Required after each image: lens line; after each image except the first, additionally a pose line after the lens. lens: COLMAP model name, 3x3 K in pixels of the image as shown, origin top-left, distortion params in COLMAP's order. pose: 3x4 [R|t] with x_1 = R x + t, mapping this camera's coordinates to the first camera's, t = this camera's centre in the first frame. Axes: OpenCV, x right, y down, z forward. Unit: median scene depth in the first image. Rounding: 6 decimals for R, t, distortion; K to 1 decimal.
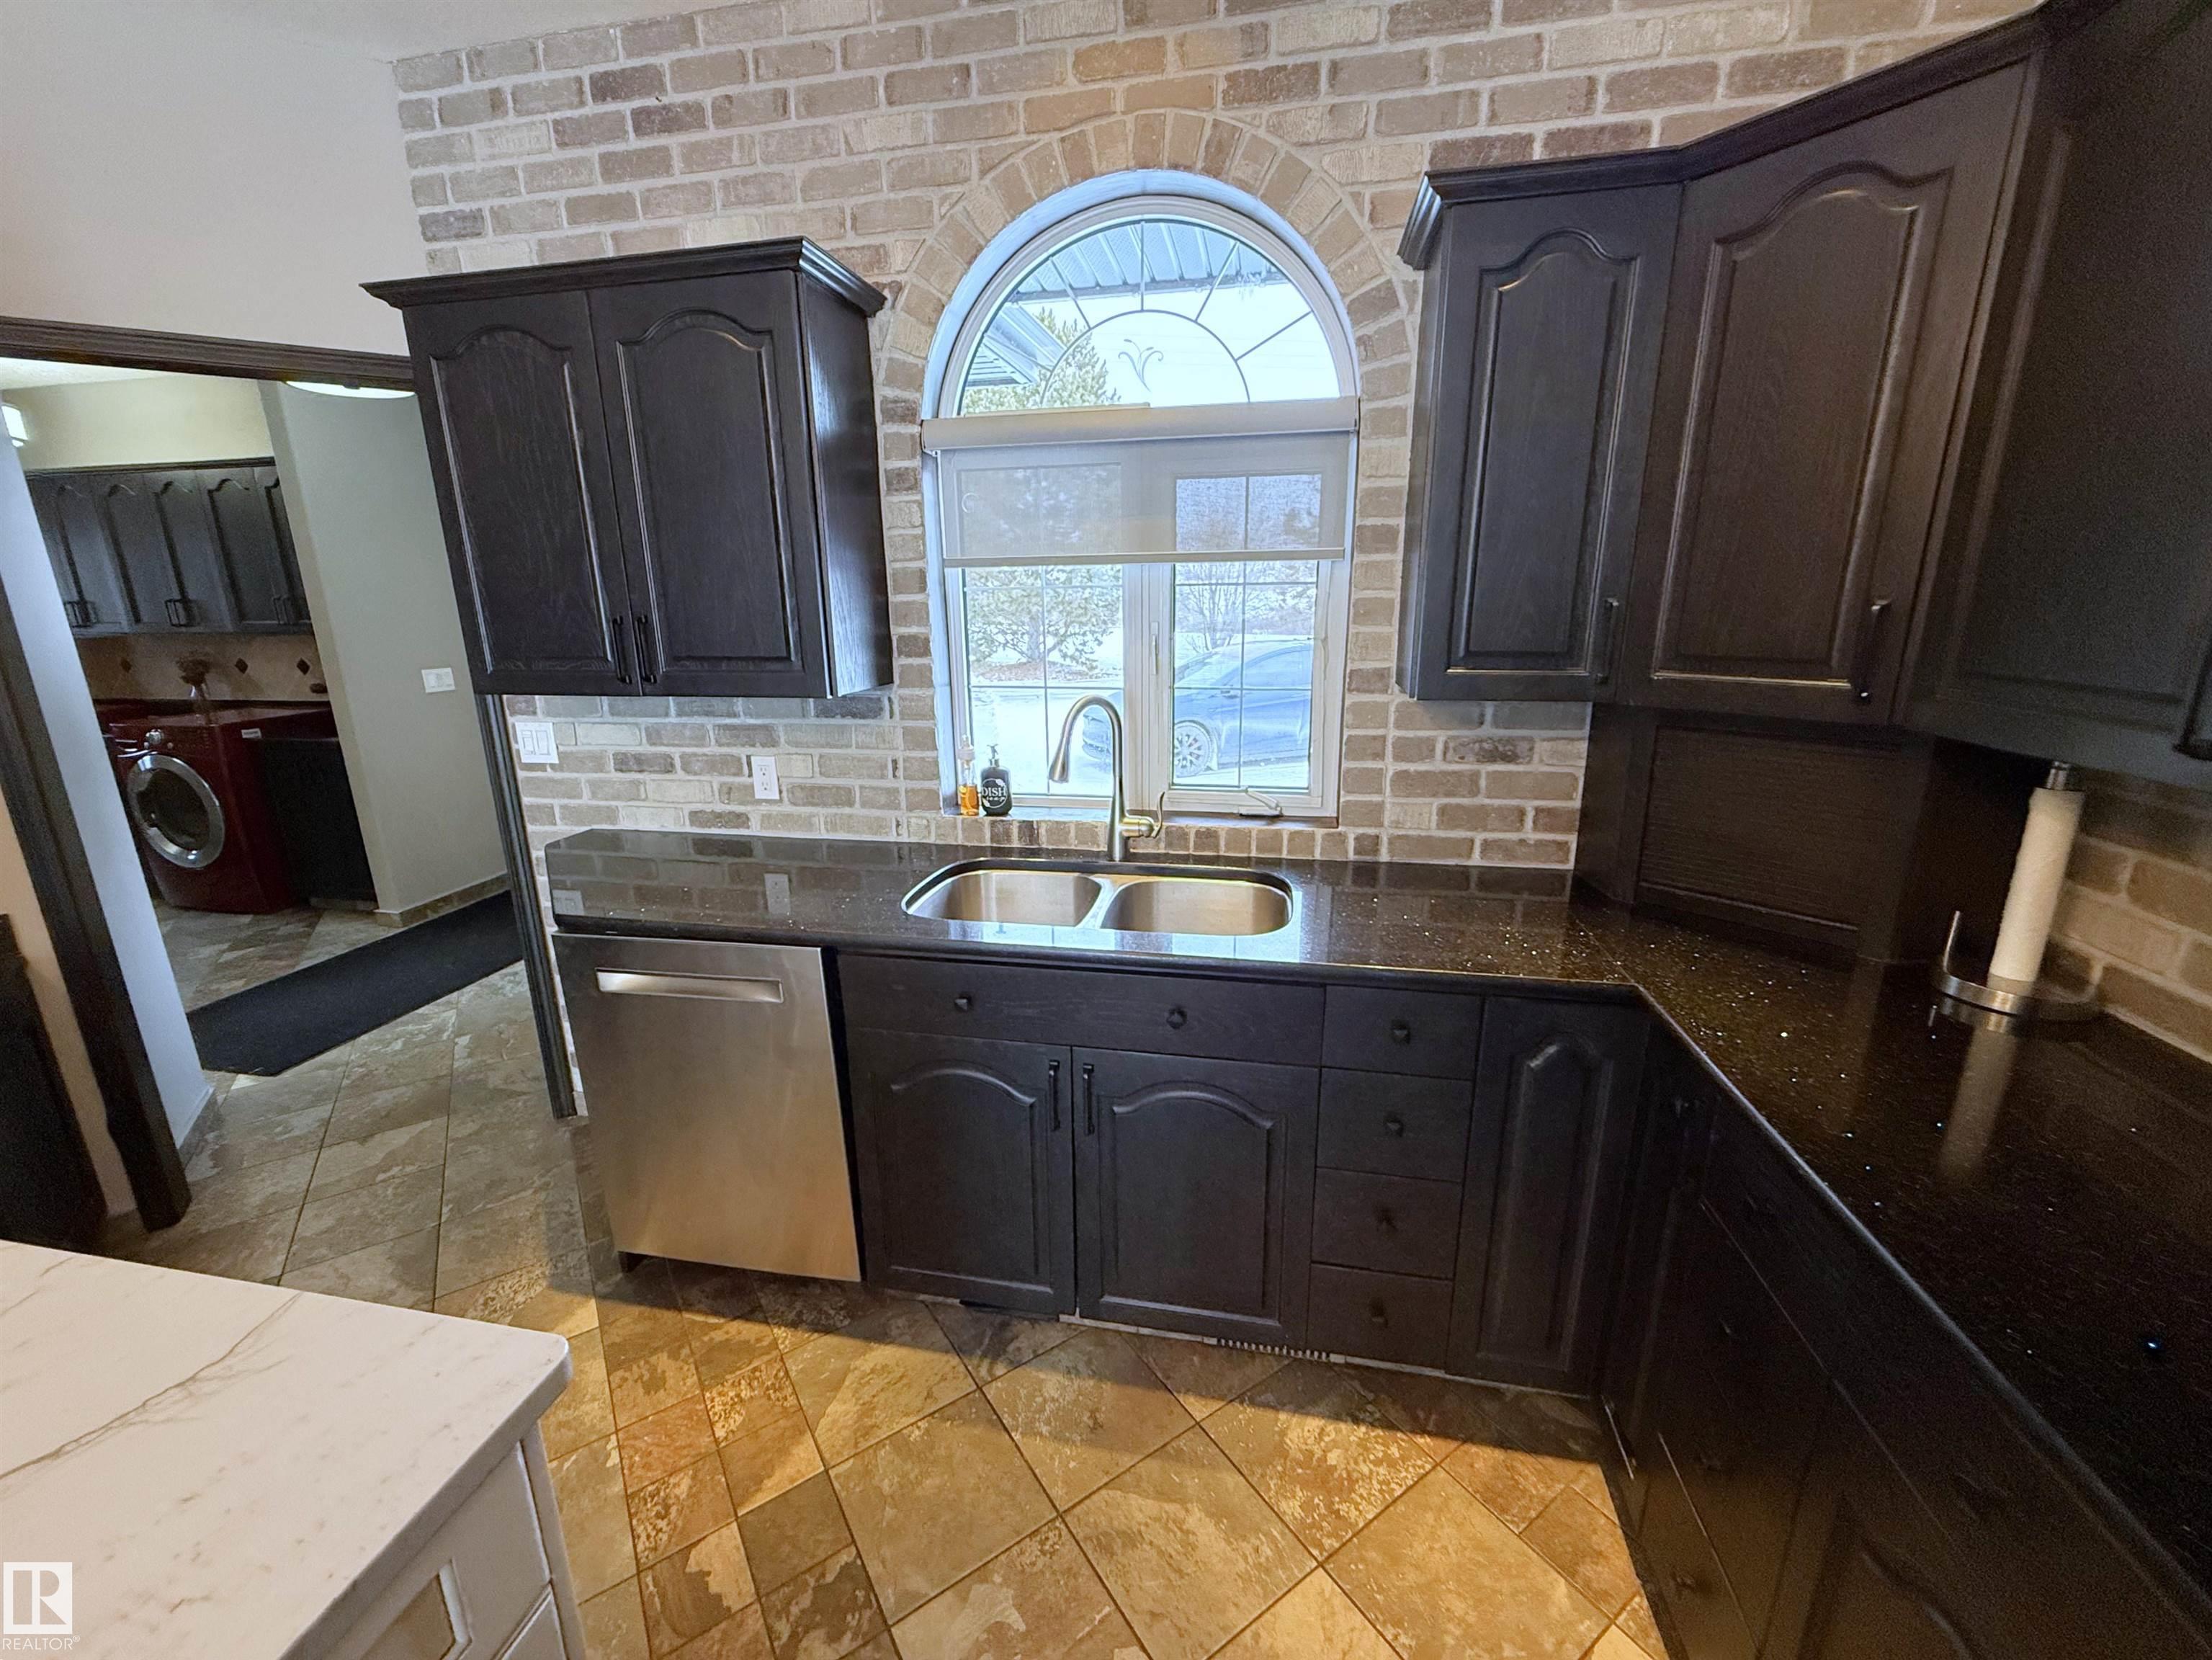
lens RADIAL K [[887.3, 0, 1097.7], [0, 887.3, 829.4], [0, 0, 1]] dist [0.001298, -0.000059]
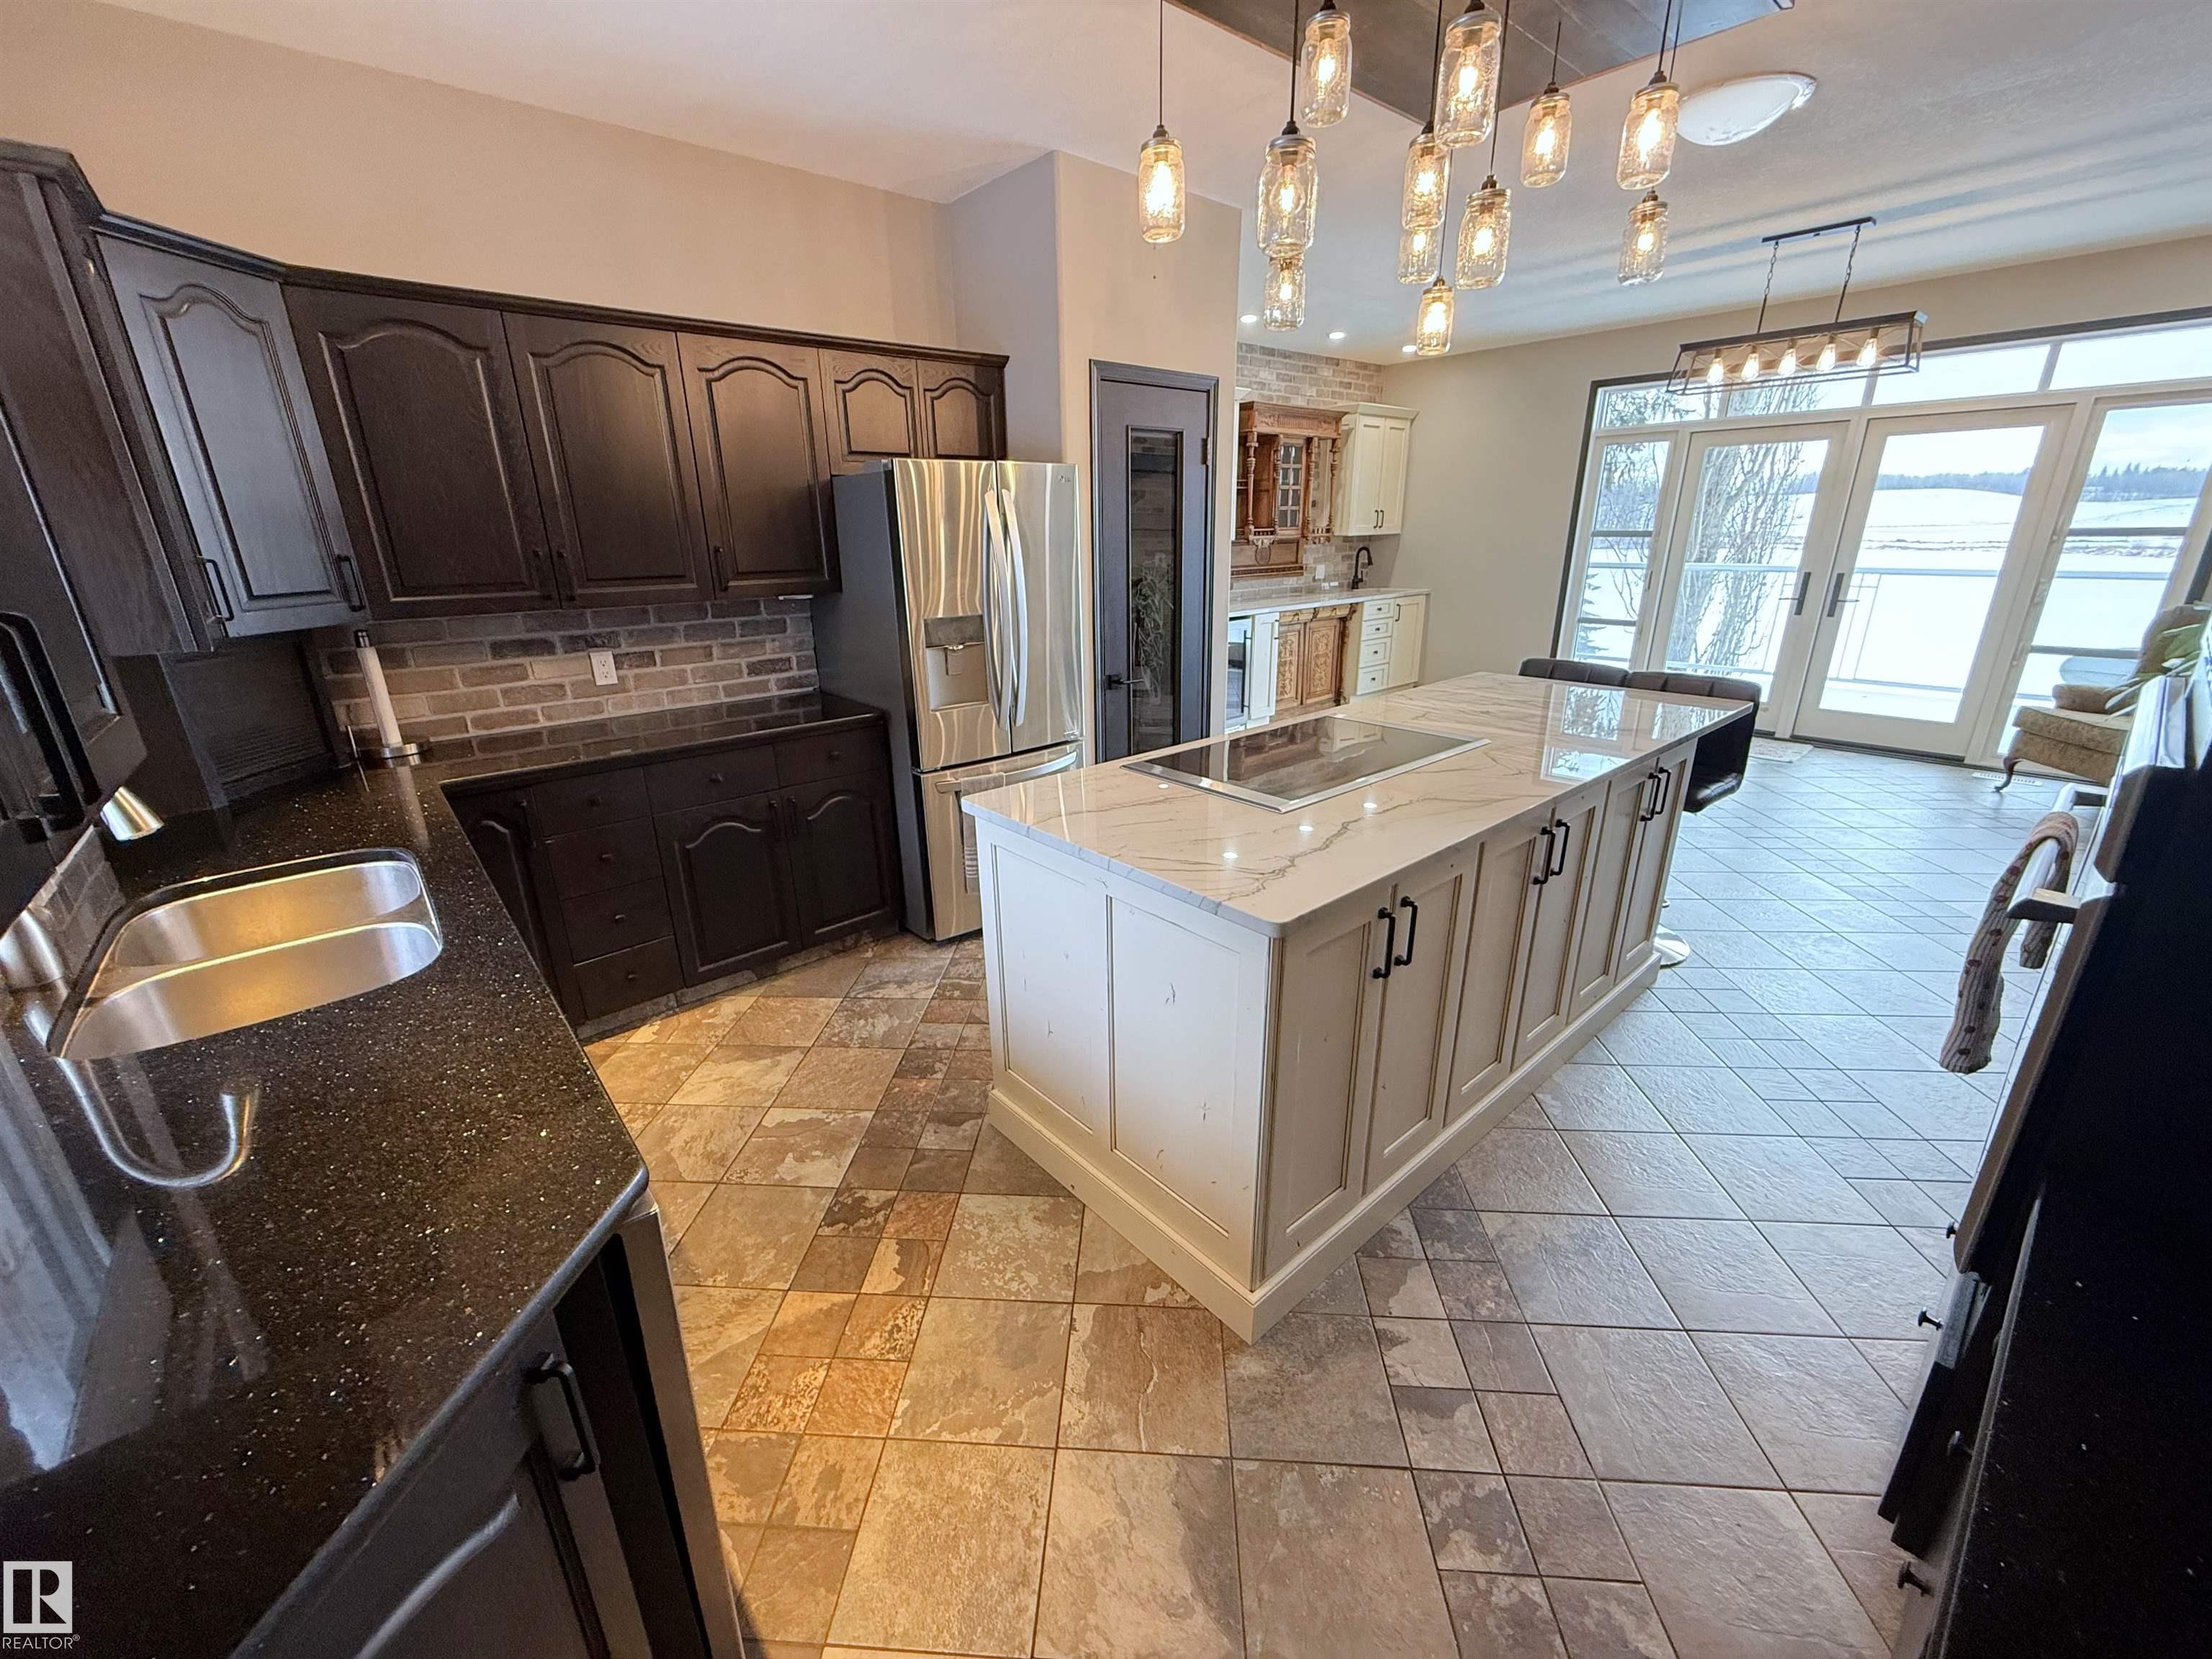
lens RADIAL K [[878.8, 0, 1097.3], [0, 878.8, 828.8], [0, 0, 1]] dist [-0.000011, 0.000052]
pose [[-0.790544, -0.174727, 0.586950, -1.011969], [0.178701, 0.850906, 0.493990, -0.258622], [-0.585752, 0.495409, -0.641455, 1.006082]]
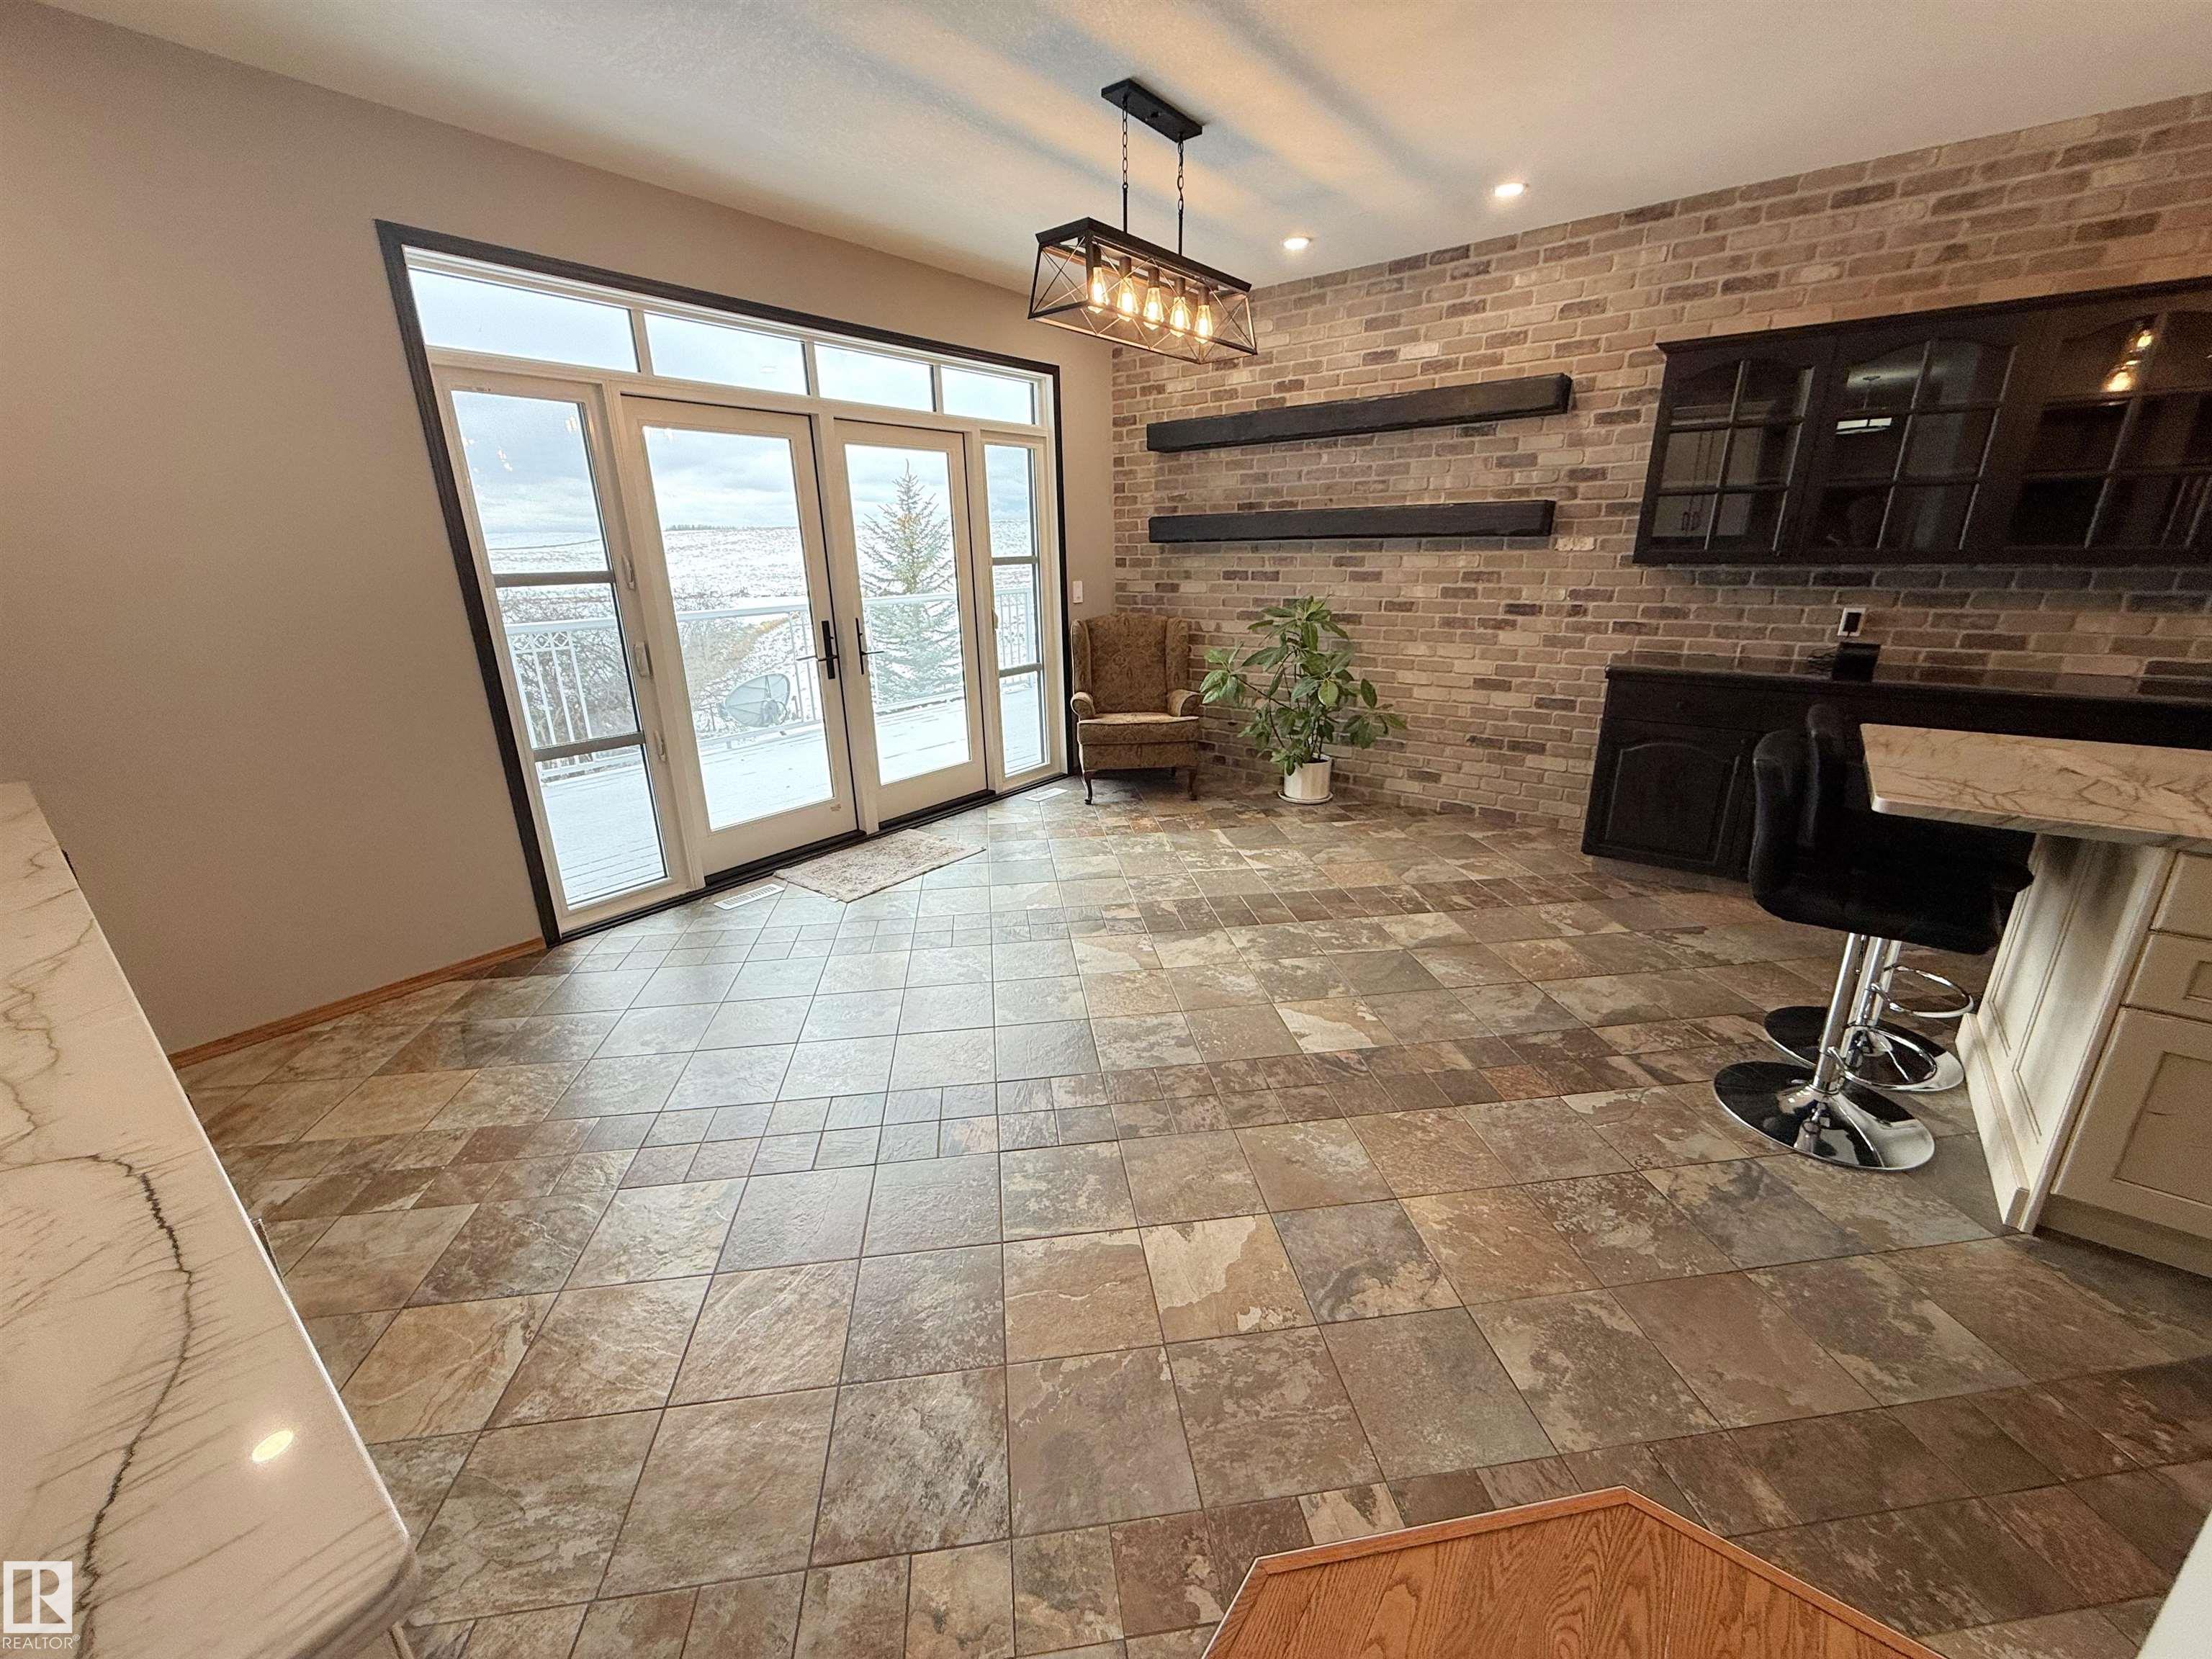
lens RADIAL K [[878.8, 0, 1097.3], [0, 878.8, 828.8], [0, 0, 1]] dist [-0.000011, 0.000052]
pose [[-0.444130, 0.297109, -0.845266, 0.717503], [-0.194223, 0.889057, 0.414553, 0.339955], [0.874657, 0.348286, -0.337152, -1.290009]]
